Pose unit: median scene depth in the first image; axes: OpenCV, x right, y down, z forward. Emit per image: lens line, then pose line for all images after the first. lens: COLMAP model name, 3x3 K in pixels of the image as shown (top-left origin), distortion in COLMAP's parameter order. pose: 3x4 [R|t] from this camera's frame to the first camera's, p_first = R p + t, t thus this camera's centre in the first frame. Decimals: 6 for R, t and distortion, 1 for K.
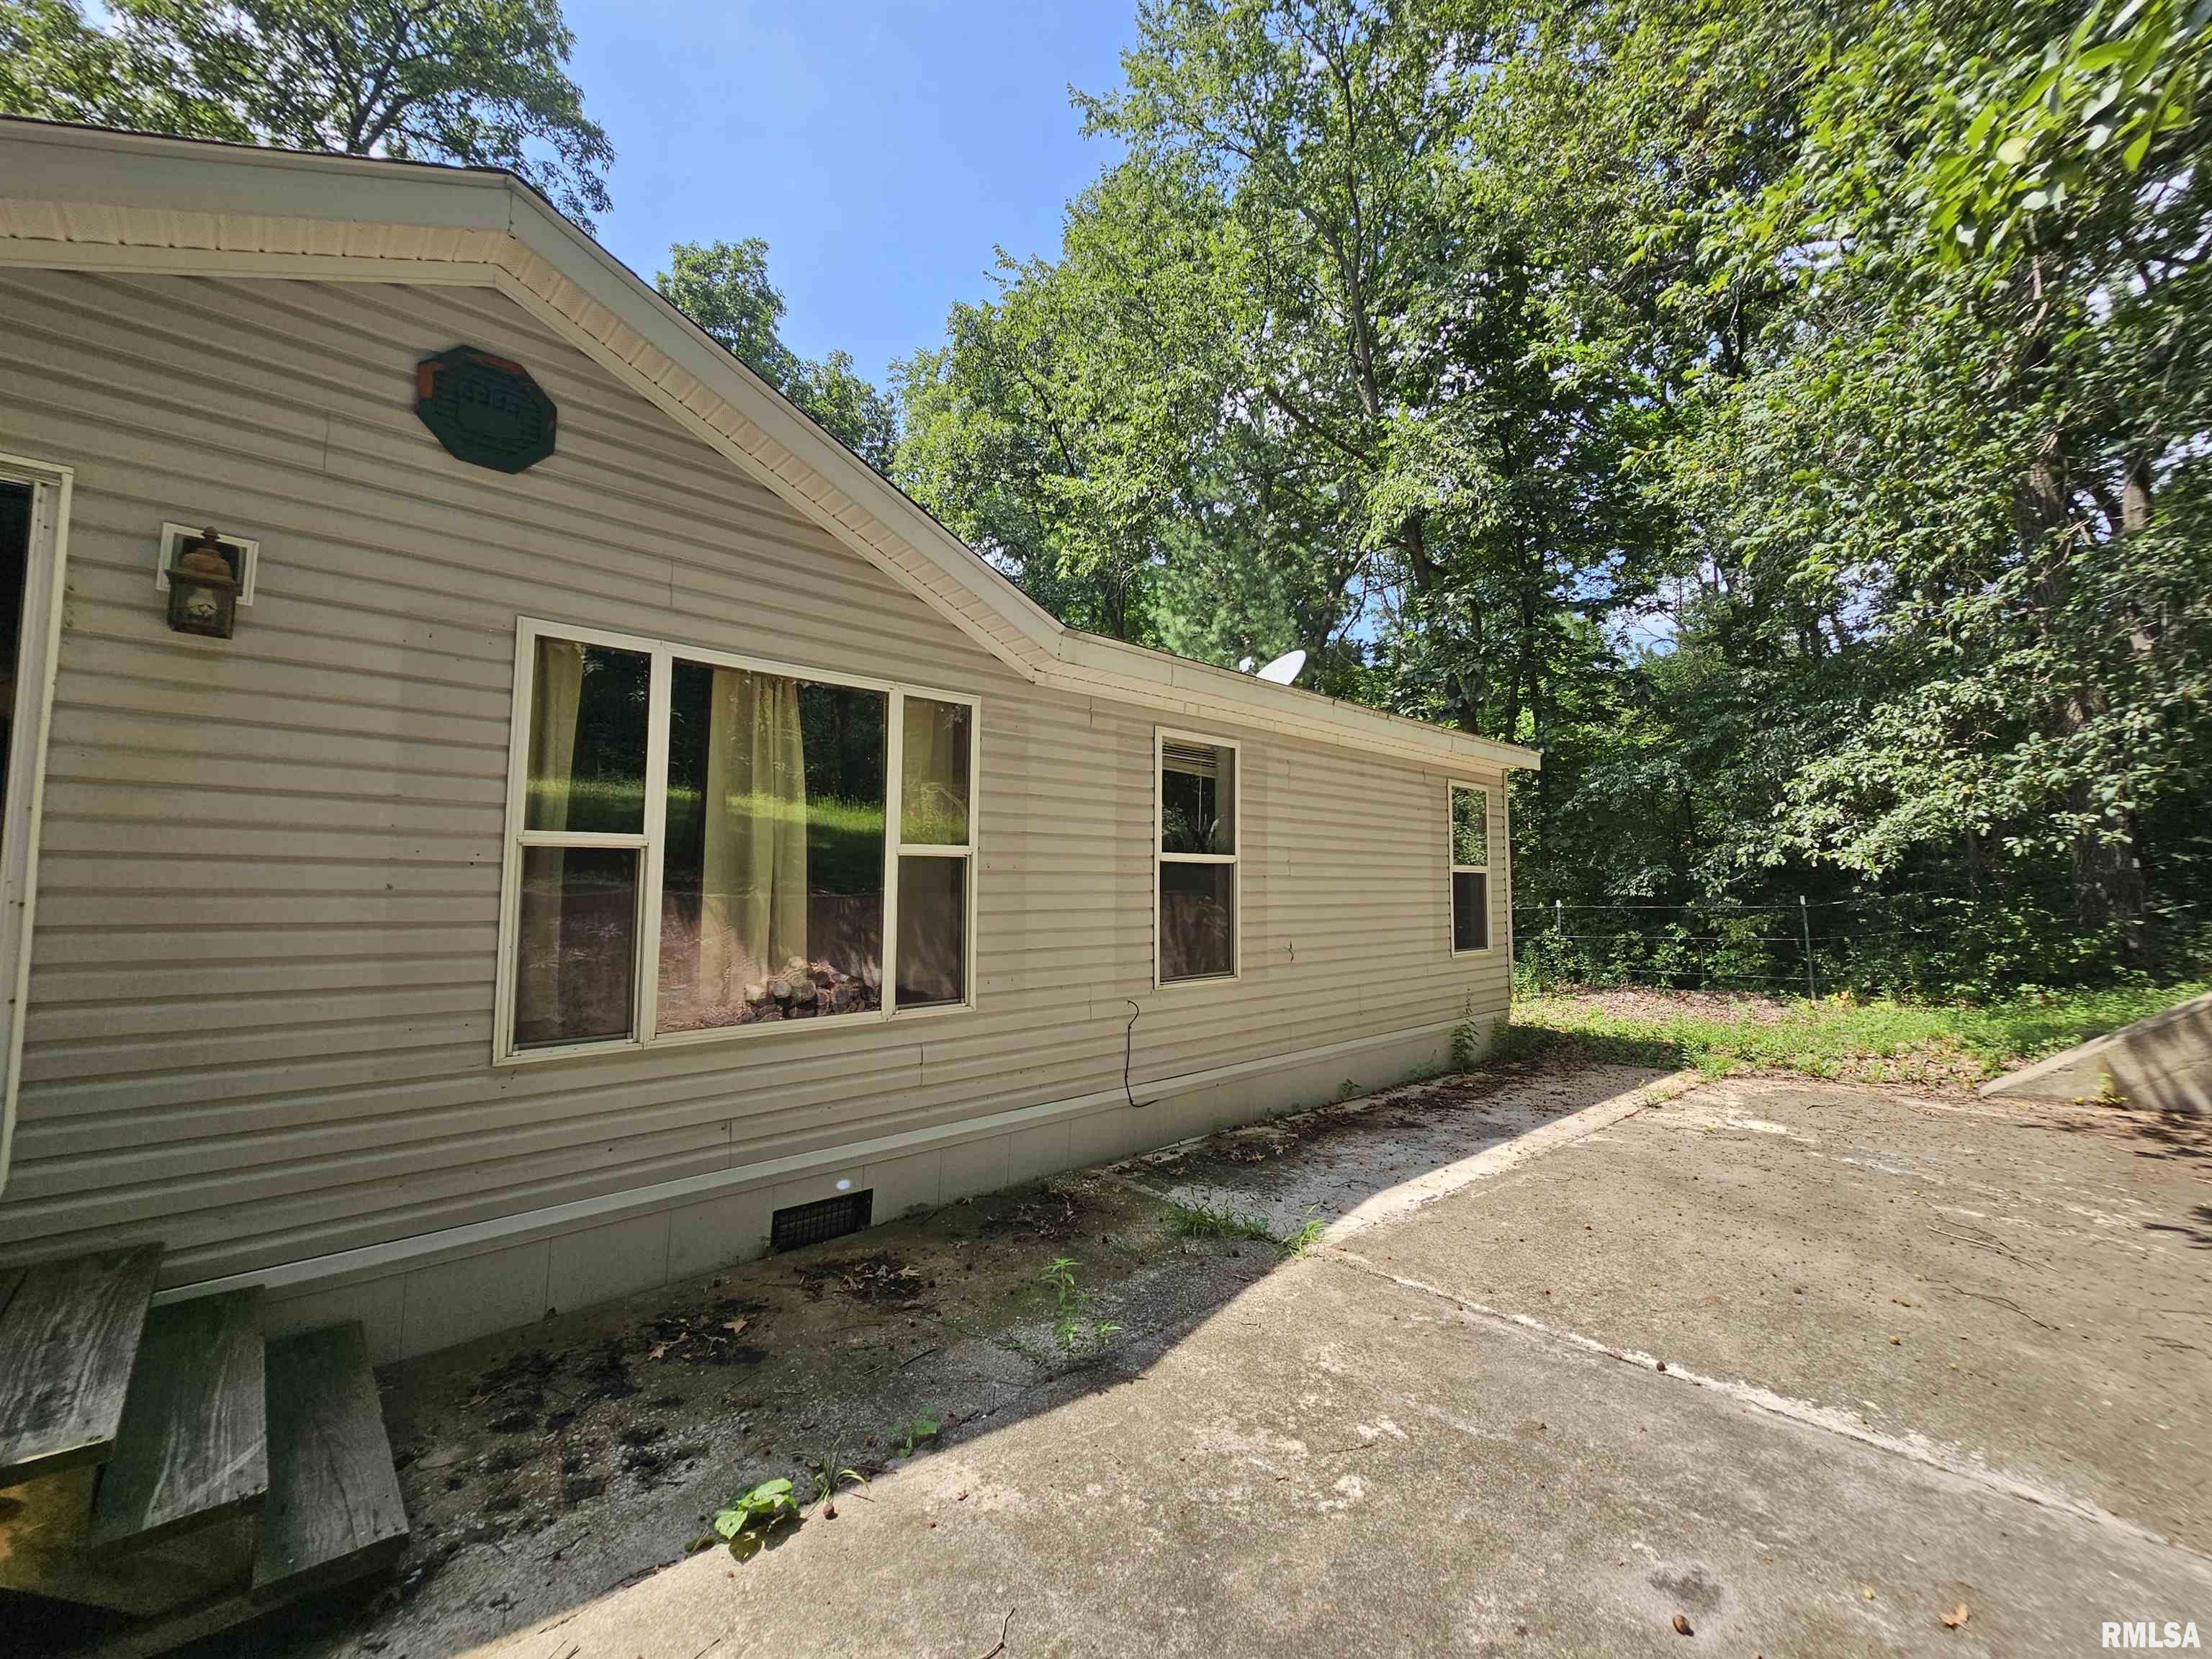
lens RADIAL K [[901.8, 0, 1114.4], [0, 901.8, 822.6], [0, 0, 1]] dist [-0.001585, -0.000003]
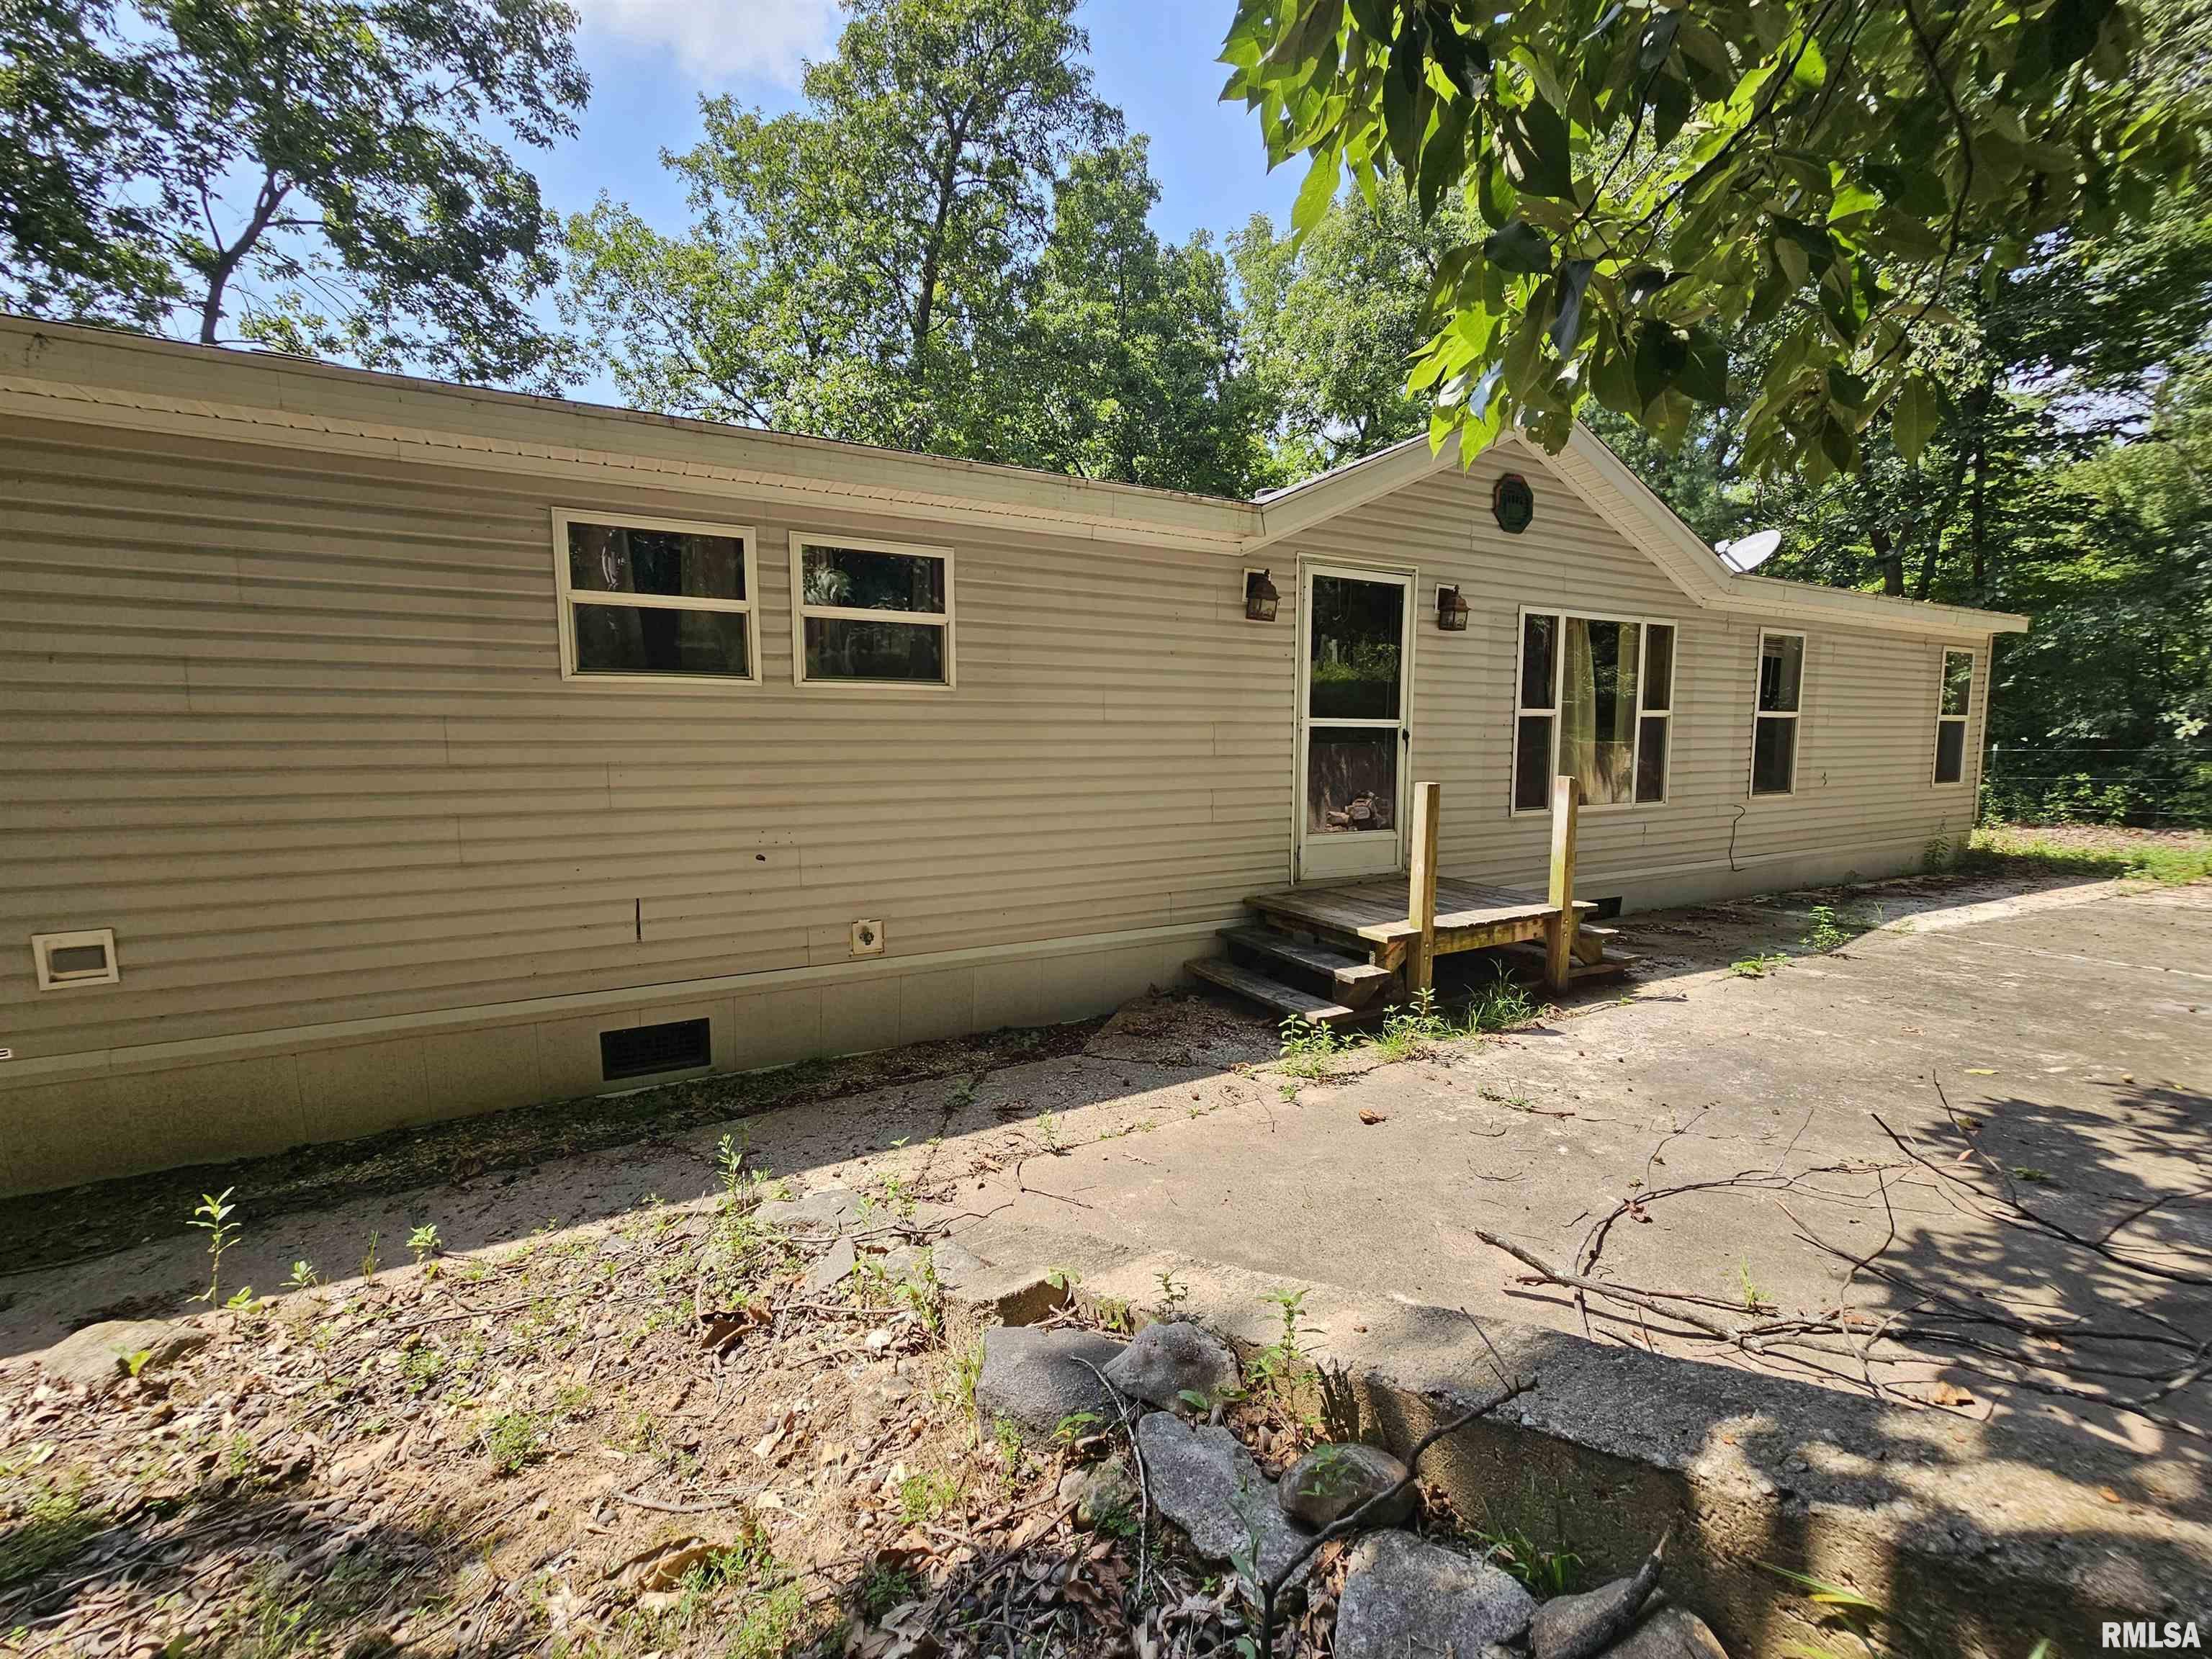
lens RADIAL K [[885.7, 0, 1153.7], [0, 885.7, 842.8], [0, 0, 1]] dist [-0.000858, -0.000046]
pose [[0.967260, 0.014813, -0.253355, -0.517983], [0.031101, 0.983852, 0.176263, -0.041588], [0.251875, -0.178372, 0.951179, -0.681992]]
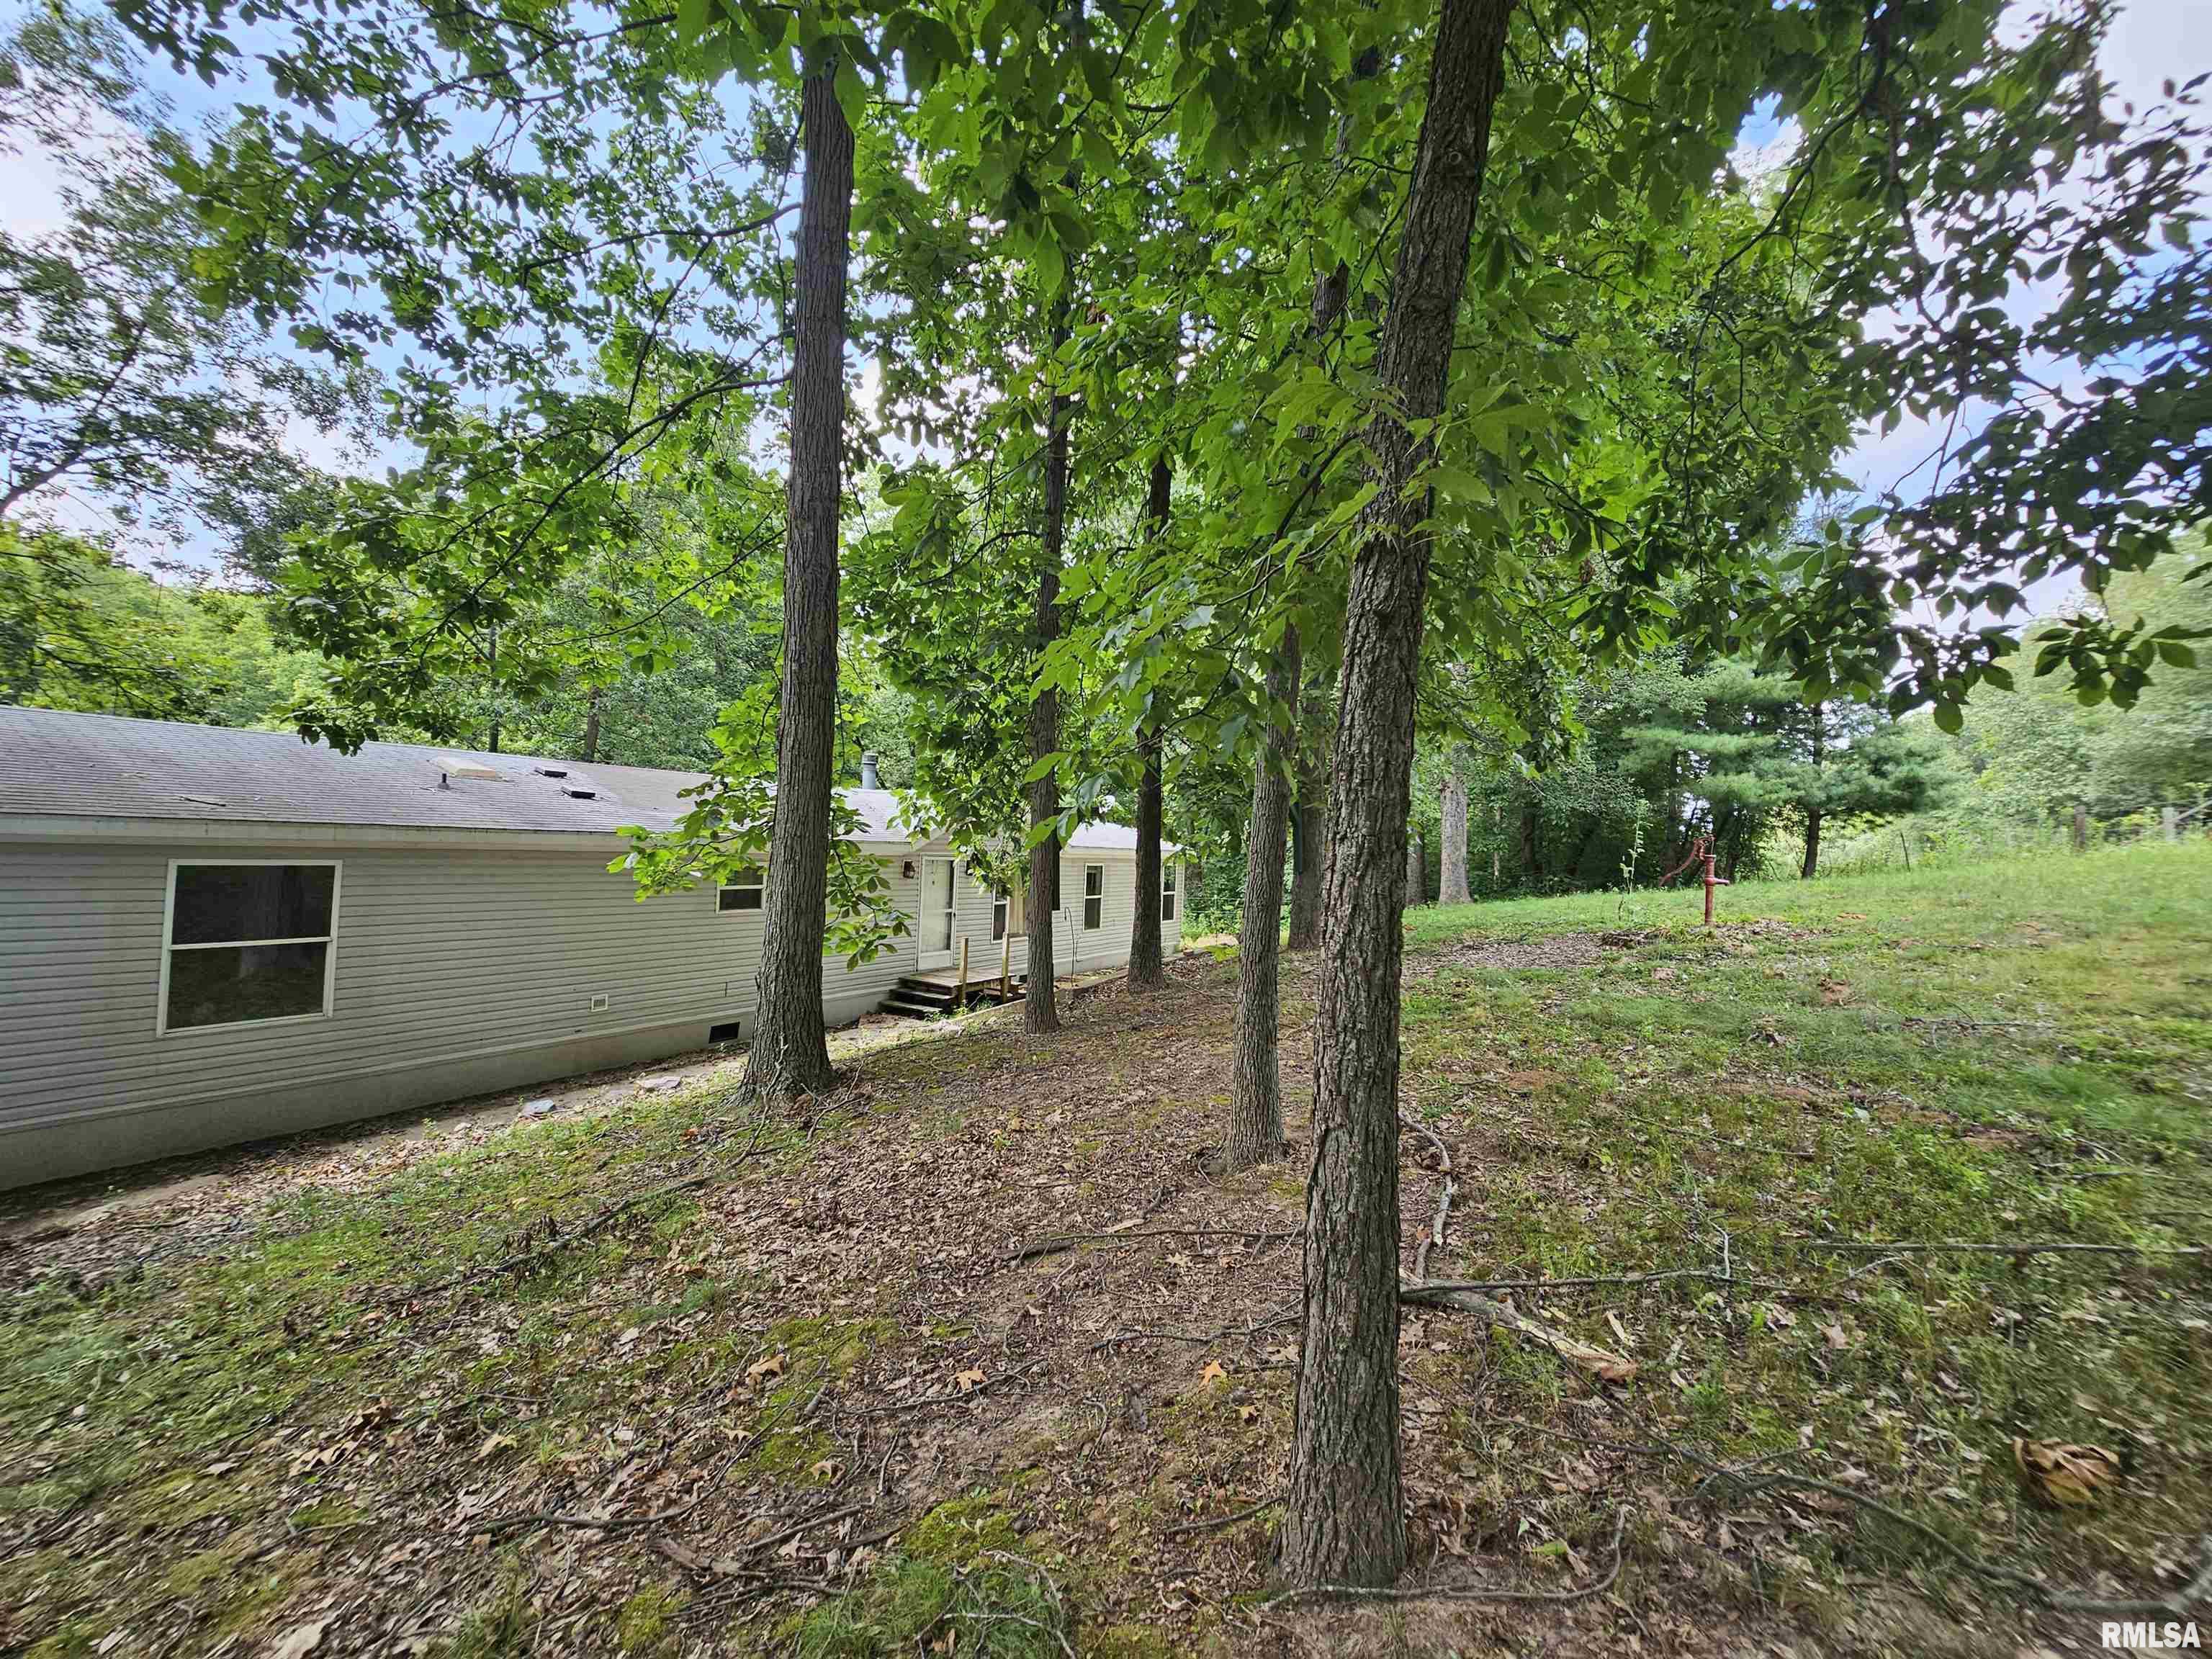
lens RADIAL K [[901.1, 0, 1113.3], [0, 901.1, 820.8], [0, 0, 1]] dist [-0.001080, -0.000046]
pose [[0.964864, -0.002126, 0.262742, -0.794998], [-0.001625, 0.999900, 0.014060, -0.361172], [-0.262745, -0.013993, 0.964764, -2.814062]]
